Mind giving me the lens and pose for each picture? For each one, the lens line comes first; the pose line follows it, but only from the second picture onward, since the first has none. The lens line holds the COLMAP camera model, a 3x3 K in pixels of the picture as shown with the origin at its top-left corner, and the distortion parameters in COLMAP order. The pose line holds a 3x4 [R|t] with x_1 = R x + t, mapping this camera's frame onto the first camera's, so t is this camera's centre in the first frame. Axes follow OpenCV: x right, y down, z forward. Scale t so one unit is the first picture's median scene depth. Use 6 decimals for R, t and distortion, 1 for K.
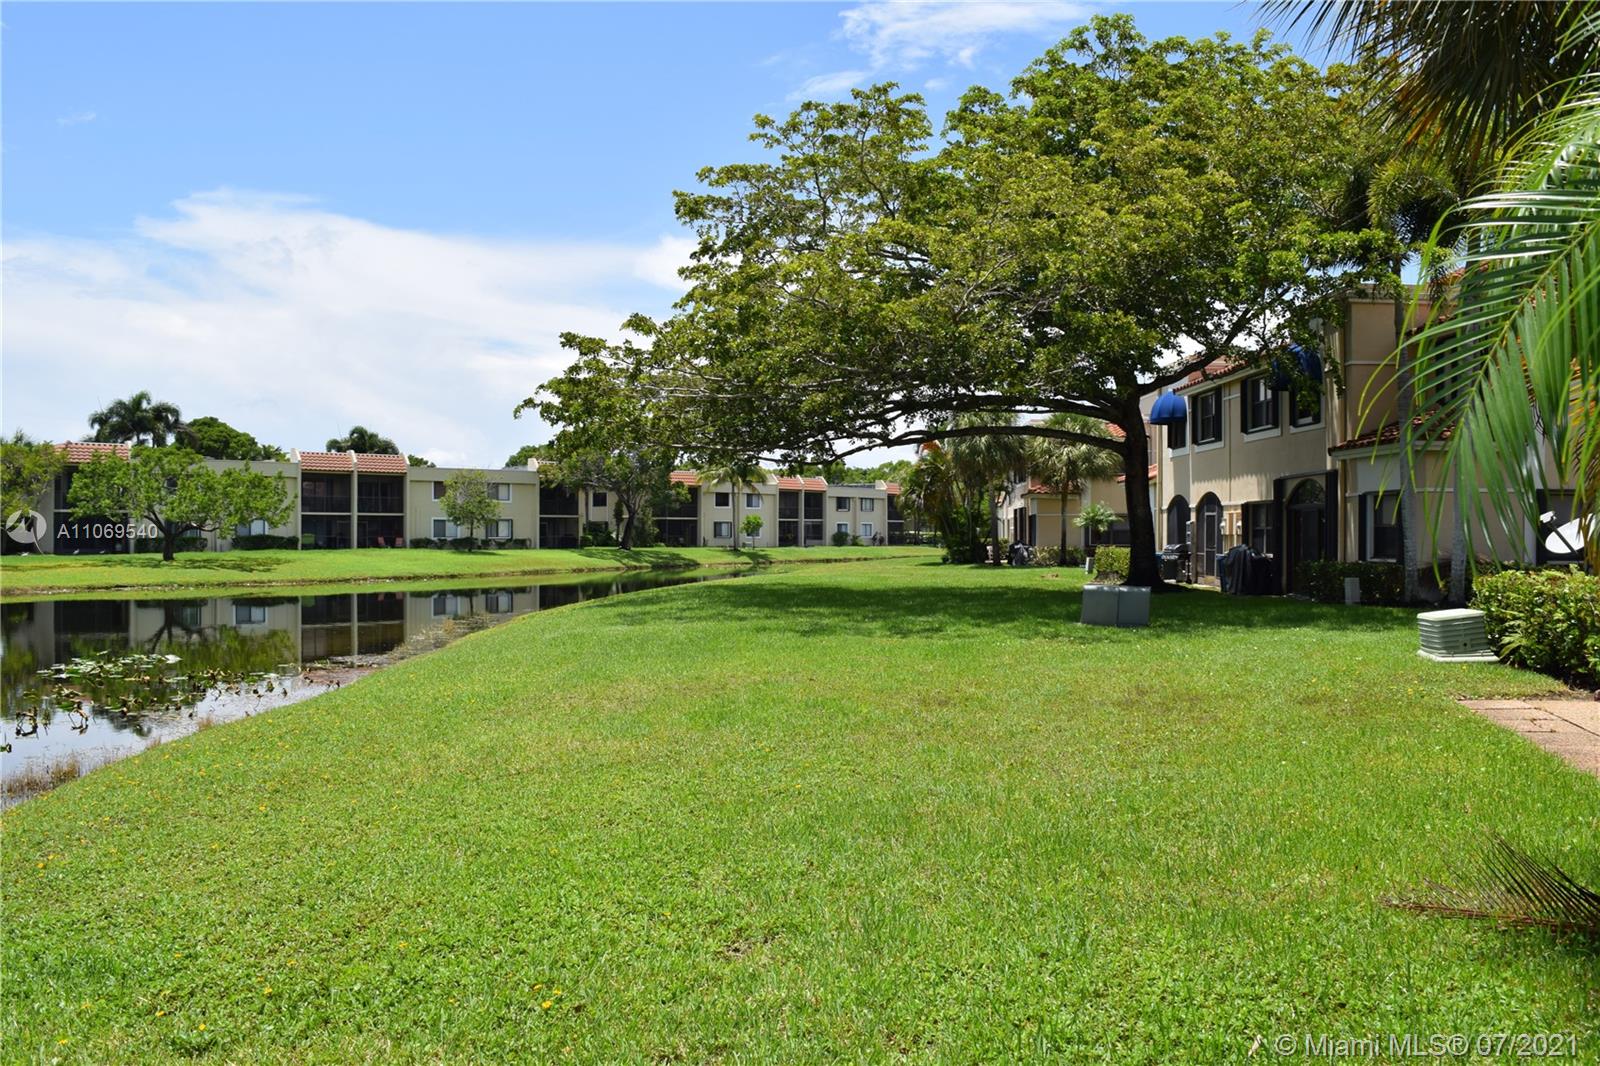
lens RADIAL K [[1253.9, 0, 803.4], [0, 1253.9, 533.6], [0, 0, 1]] dist [-0.093050, 0.016888]
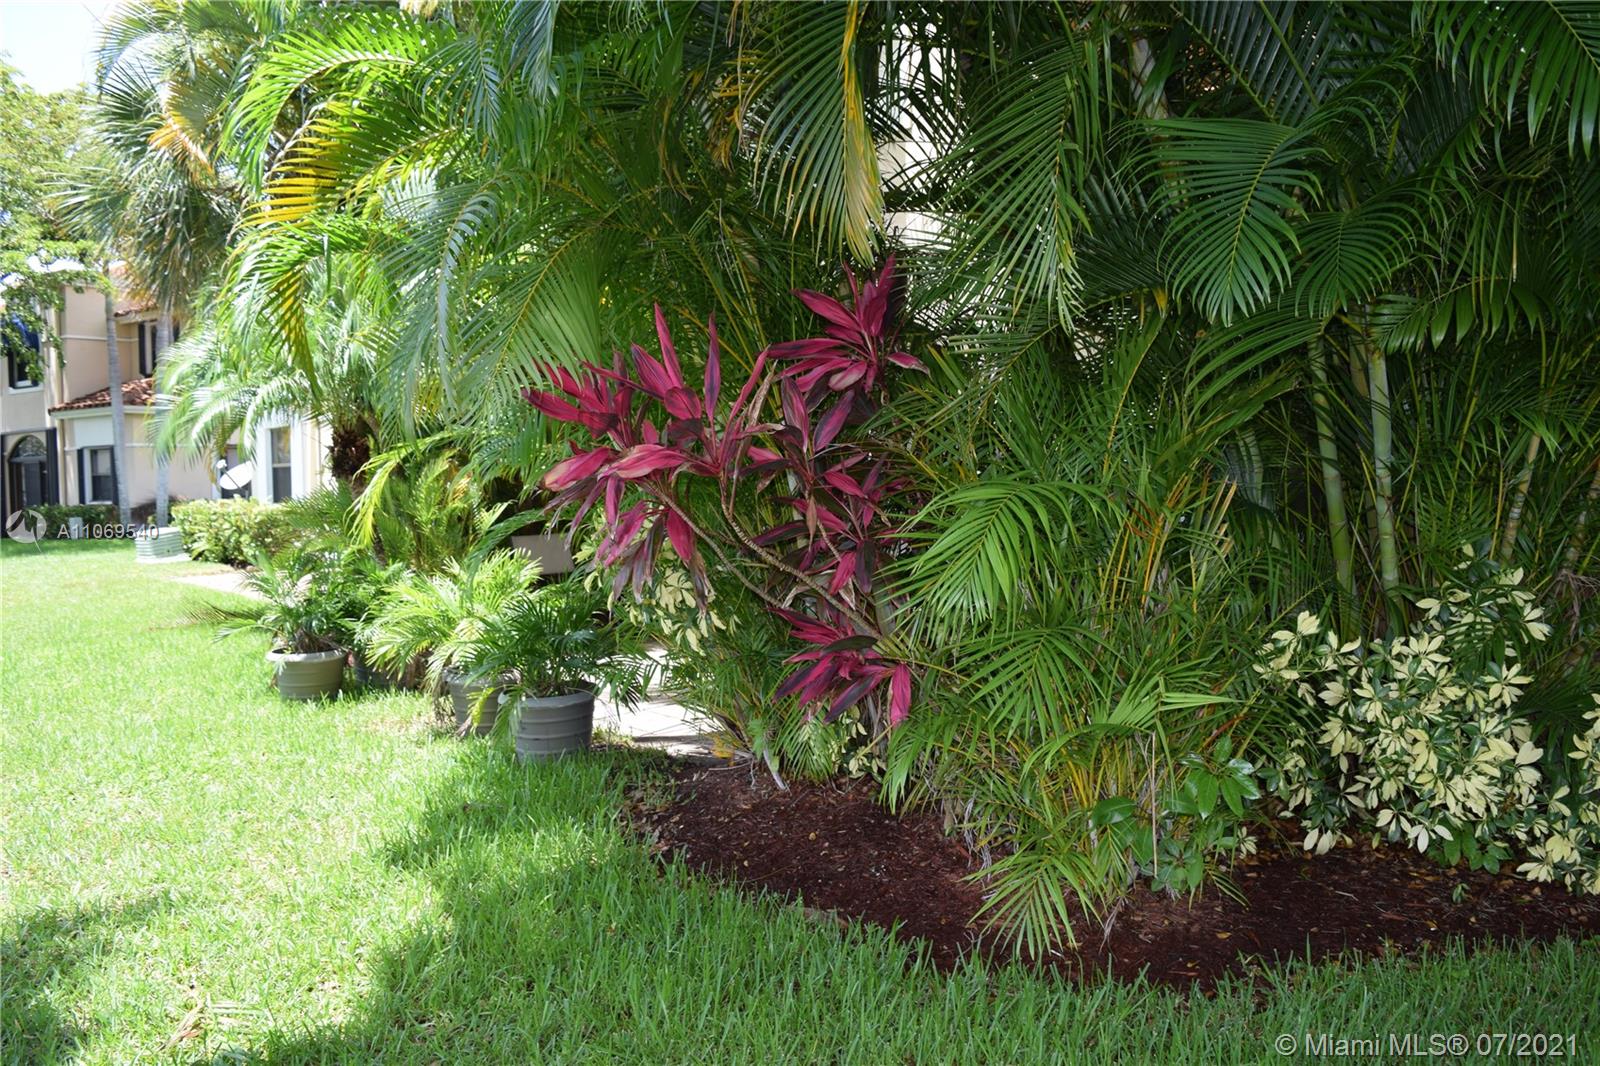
lens RADIAL K [[1253.9, 0, 803.4], [0, 1253.9, 533.6], [0, 0, 1]] dist [-0.093050, 0.016888]
pose [[0.561778, -0.057394, 0.825294, -0.135983], [0.023882, 0.998300, 0.053169, 0.005123], [-0.826943, -0.010159, 0.562194, -0.257131]]
